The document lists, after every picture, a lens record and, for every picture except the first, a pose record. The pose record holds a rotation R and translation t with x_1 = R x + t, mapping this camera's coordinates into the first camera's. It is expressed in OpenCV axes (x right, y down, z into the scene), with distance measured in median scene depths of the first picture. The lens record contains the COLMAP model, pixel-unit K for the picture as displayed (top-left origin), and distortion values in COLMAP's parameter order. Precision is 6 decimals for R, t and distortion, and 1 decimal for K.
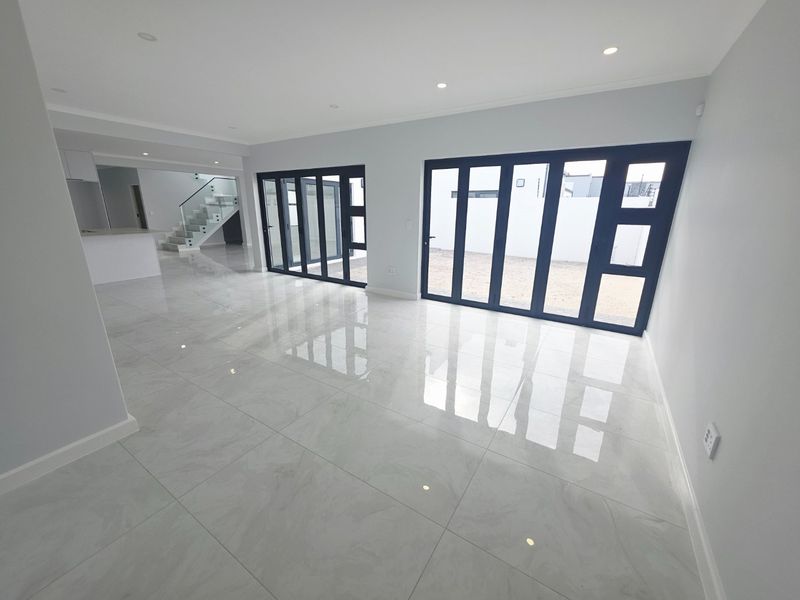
lens RADIAL K [[319.2, 0, 394.0], [0, 319.2, 302.5], [0, 0, 1]] dist [0.000474, 0.000725]
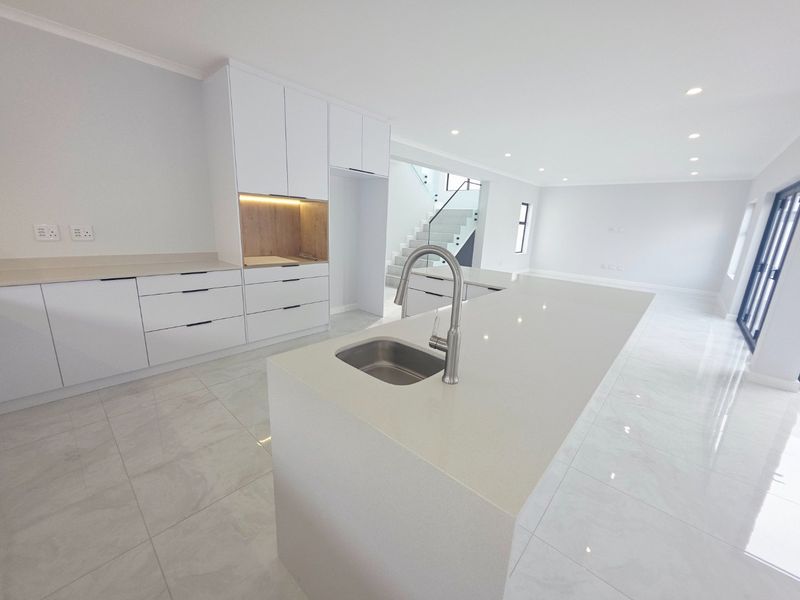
lens RADIAL K [[319.2, 0, 399.4], [0, 319.2, 299.3], [0, 0, 1]] dist [0.000474, 0.000725]
pose [[0.988506, 0.072137, -0.132865, -0.976236], [-0.079881, 0.995346, -0.053900, -0.162669], [0.128358, 0.063894, 0.989668, 0.551408]]
